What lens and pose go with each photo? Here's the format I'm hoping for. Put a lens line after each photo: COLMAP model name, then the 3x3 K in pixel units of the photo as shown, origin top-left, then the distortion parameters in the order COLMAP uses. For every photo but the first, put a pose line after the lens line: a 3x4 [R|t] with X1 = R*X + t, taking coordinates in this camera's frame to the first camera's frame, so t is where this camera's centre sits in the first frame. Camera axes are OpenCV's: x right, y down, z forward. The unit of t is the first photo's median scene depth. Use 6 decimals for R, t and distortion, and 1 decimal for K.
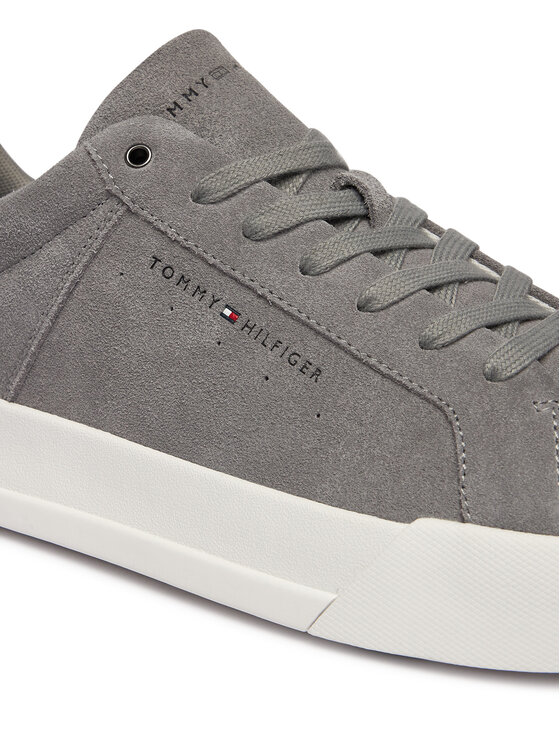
lens RADIAL K [[1320.8, 0, 280.0], [0, 1320.8, 373.0], [0, 0, 1]] dist [0.011802, 0.060941]
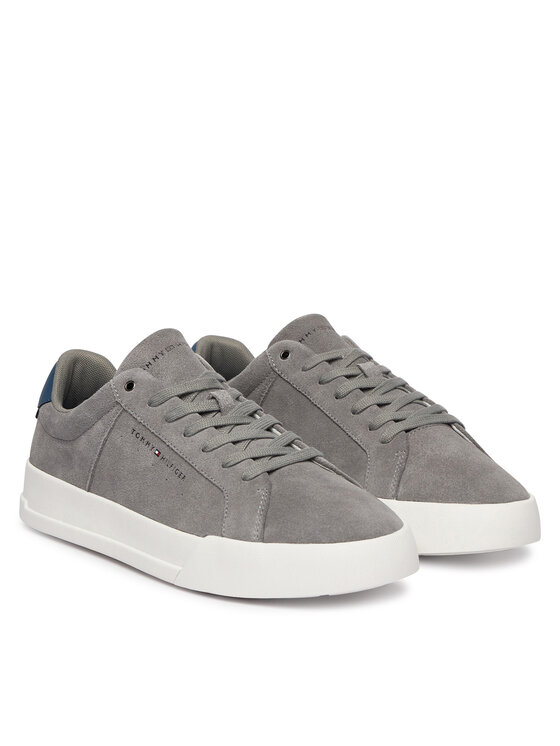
lens RADIAL K [[1464.0, 0, 280.0], [0, 1464.0, 373.0], [0, 0, 1]] dist [-0.041865, -0.052529]
pose [[0.951802, -0.017097, -0.306236, 0.970540], [-0.013678, 0.995086, -0.098068, 0.066659], [0.306407, 0.097530, 0.946891, -1.428731]]
